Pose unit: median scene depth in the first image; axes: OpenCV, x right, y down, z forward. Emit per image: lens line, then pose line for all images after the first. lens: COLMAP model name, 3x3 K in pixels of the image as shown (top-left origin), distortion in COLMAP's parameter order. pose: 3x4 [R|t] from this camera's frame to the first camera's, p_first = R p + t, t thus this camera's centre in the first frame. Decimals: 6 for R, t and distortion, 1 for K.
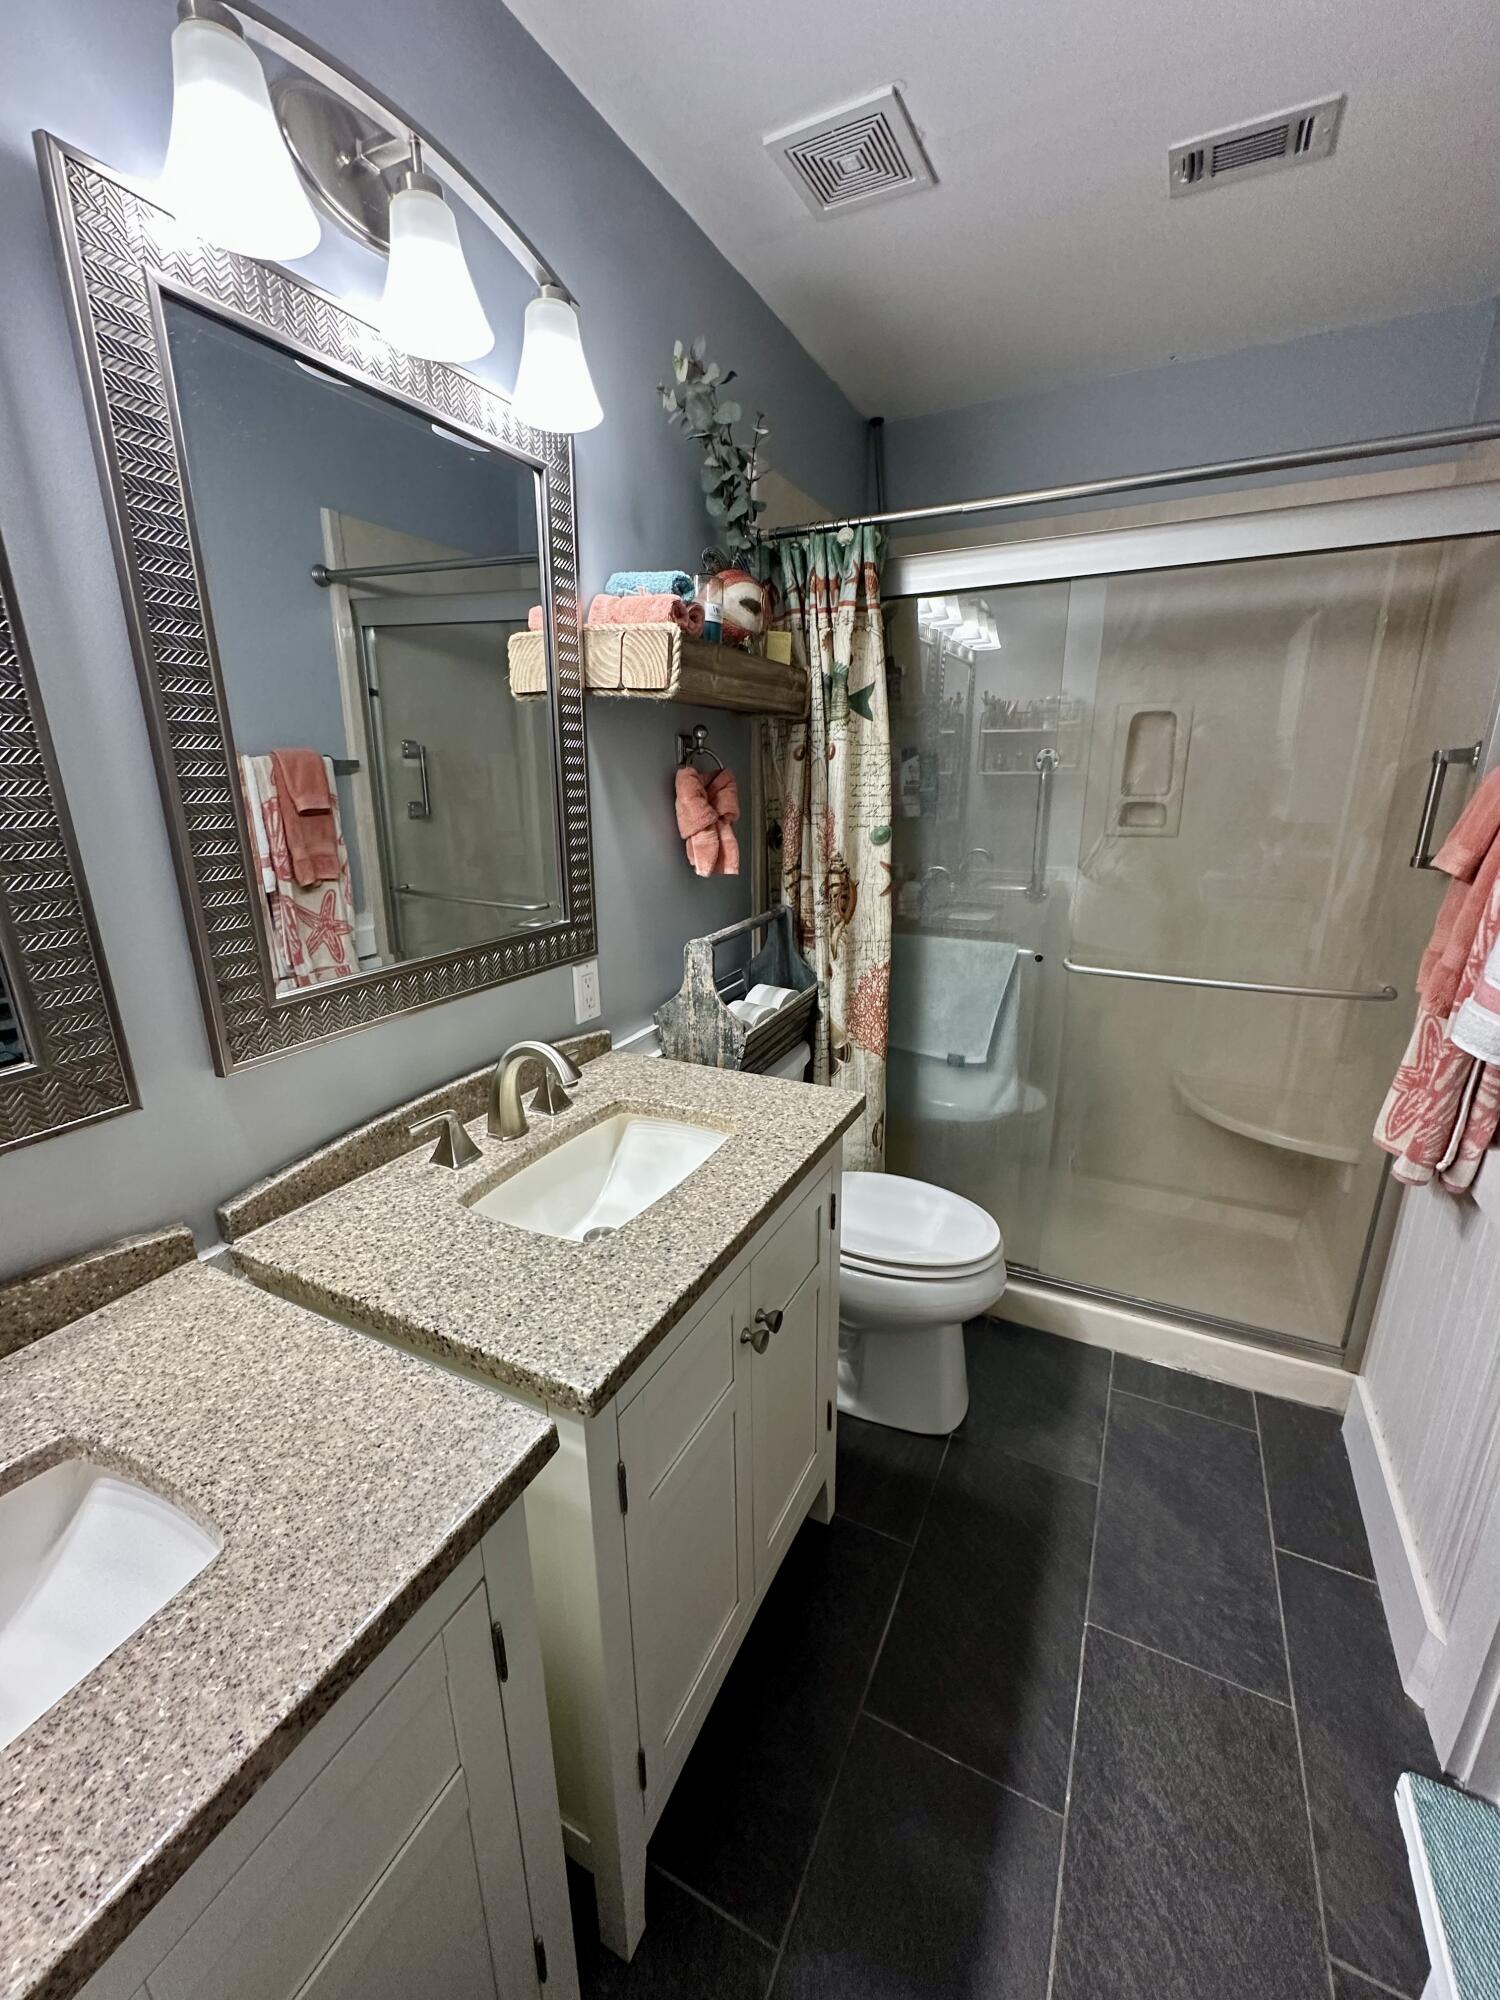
lens RADIAL K [[800.0, 0, 750.0], [0, 800.0, 1000.0], [0, 0, 1]] dist [-0.001554, 0.000963]
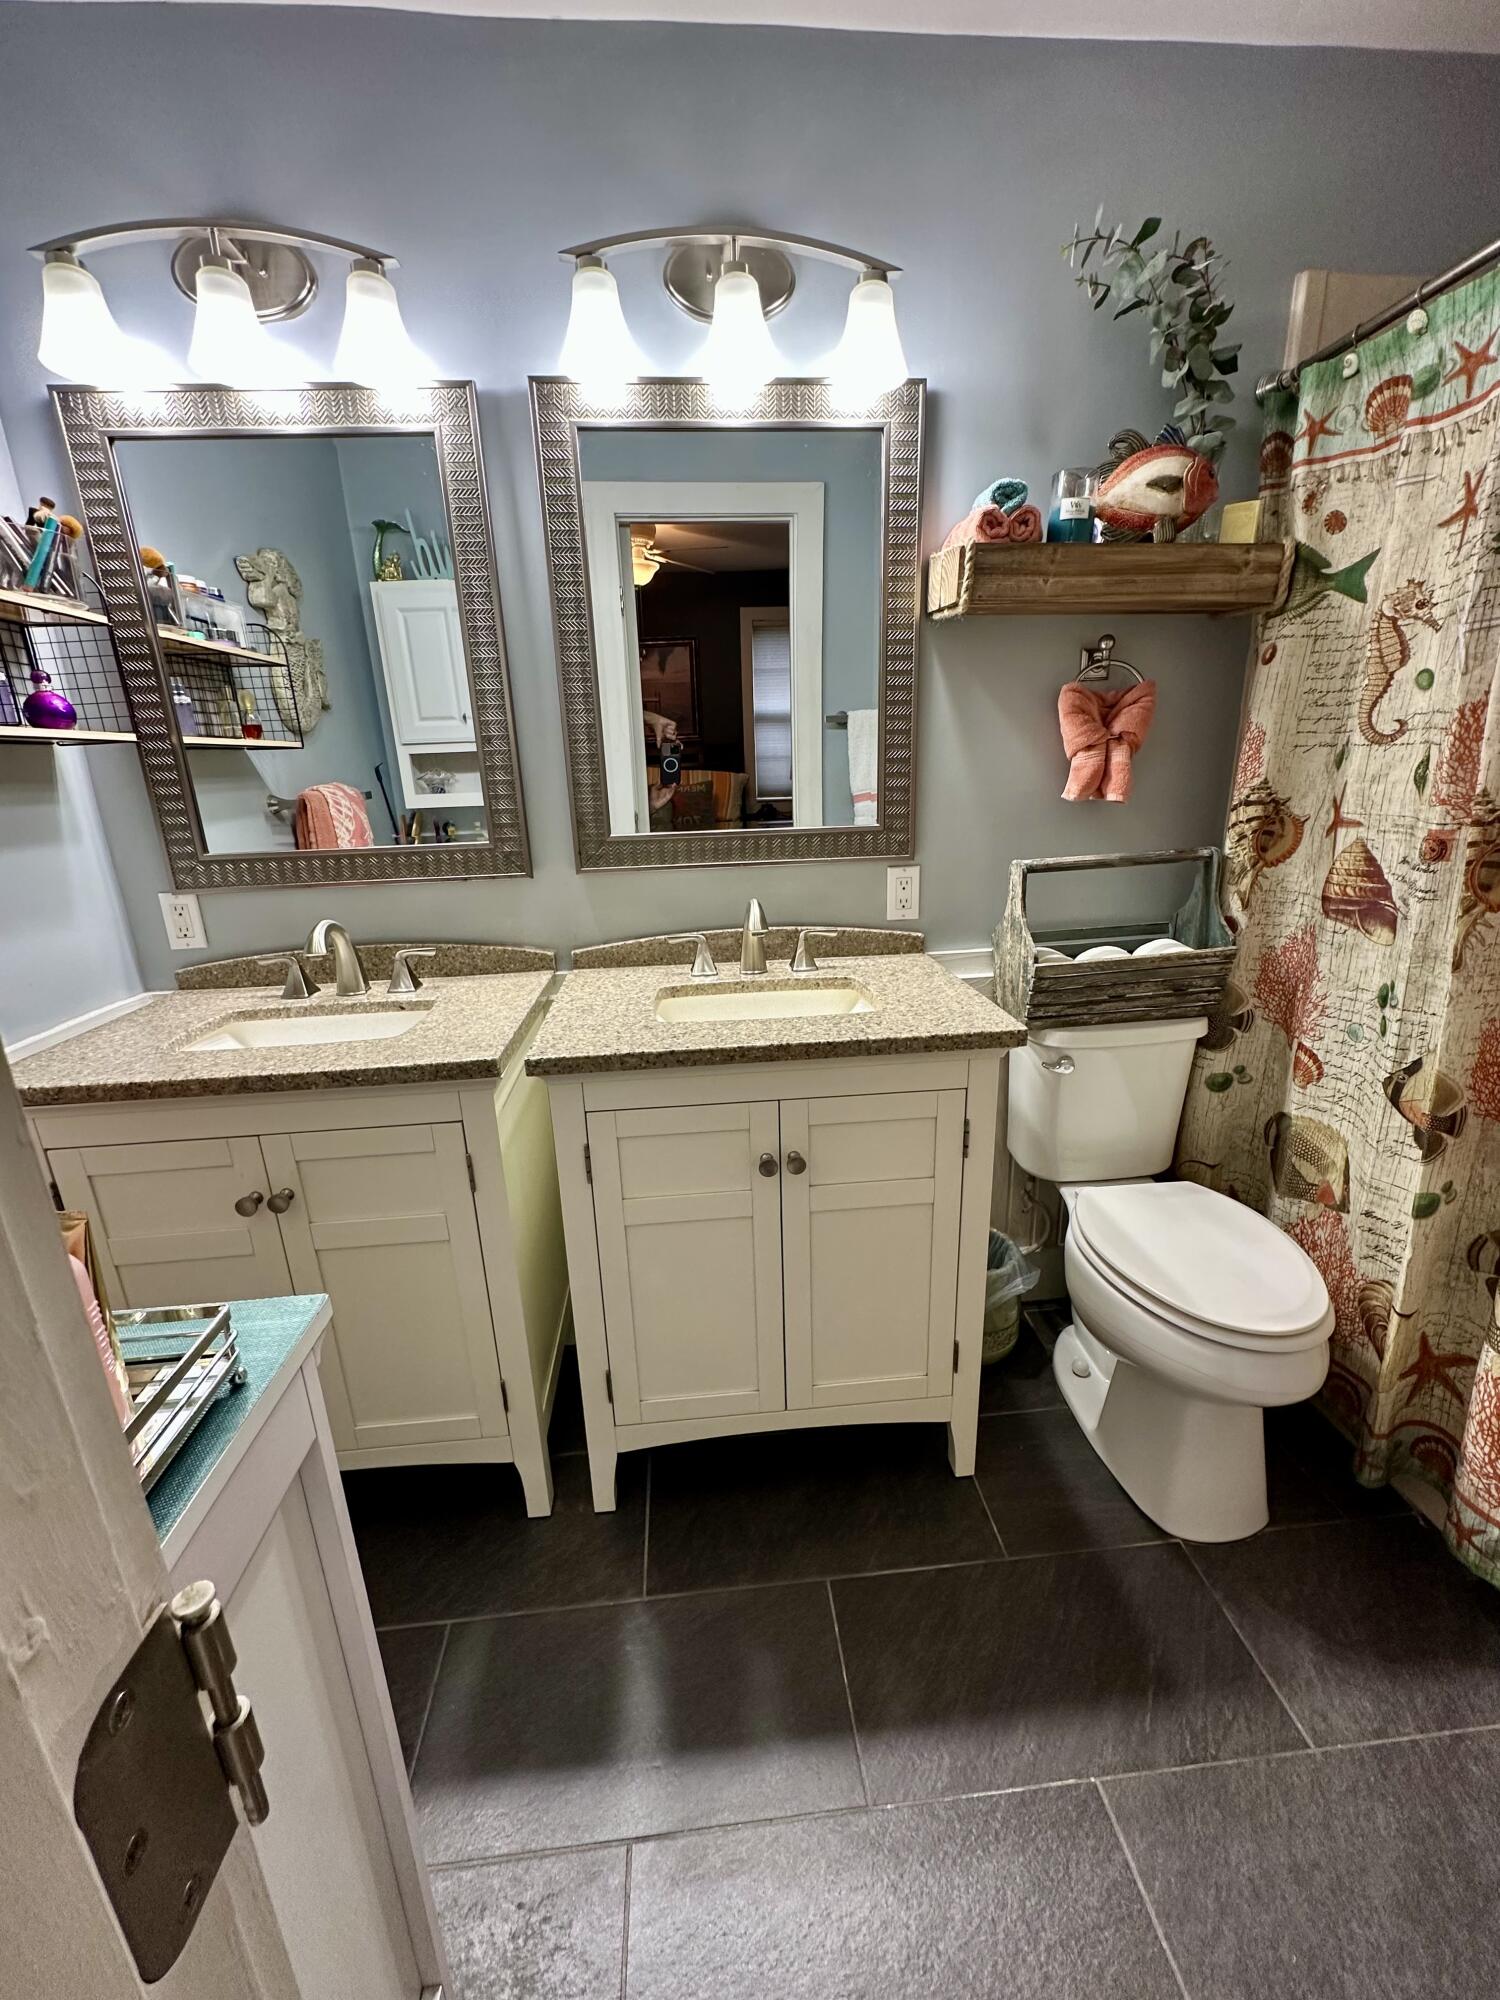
lens RADIAL K [[800.0, 0, 750.0], [0, 800.0, 1000.0], [0, 0, 1]] dist [-0.001554, 0.000963]
pose [[0.530796, 0.228451, -0.816128, 0.609004], [-0.210846, 0.968303, 0.133917, 0.028119], [0.820853, 0.100995, 0.562139, 0.202514]]
